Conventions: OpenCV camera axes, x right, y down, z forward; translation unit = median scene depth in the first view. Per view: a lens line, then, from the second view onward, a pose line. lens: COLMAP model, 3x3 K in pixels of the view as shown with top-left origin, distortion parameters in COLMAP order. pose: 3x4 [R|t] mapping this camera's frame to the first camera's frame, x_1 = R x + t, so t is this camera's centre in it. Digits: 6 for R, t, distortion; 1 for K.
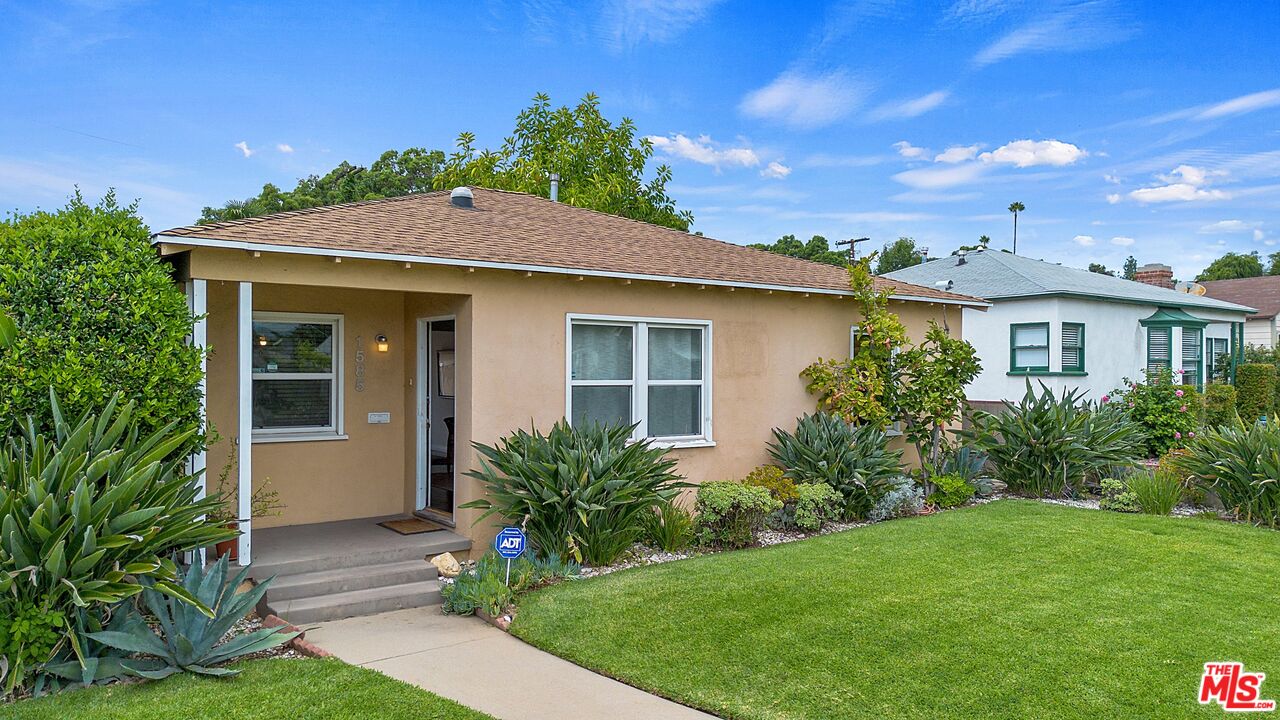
lens RADIAL K [[847.0, 0, 640.0], [0, 847.0, 360.0], [0, 0, 1]] dist [0.002517, -0.000538]
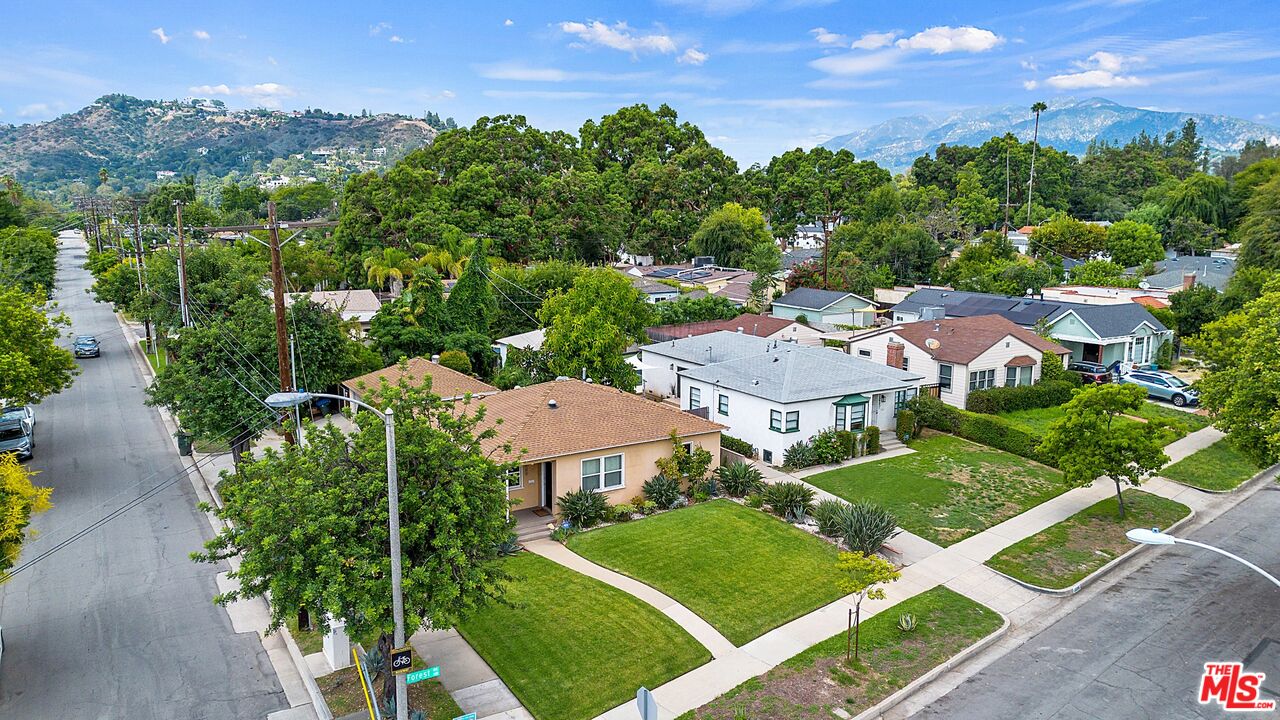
lens RADIAL K [[678.7, 0, 640.0], [0, 678.7, 360.0], [0, 0, 1]] dist [0.000793, -0.000033]
pose [[0.997935, 0.008264, -0.063702, 0.335383], [0.000549, 0.990556, 0.137110, -0.832841], [0.064234, -0.136862, 0.988505, -1.751694]]
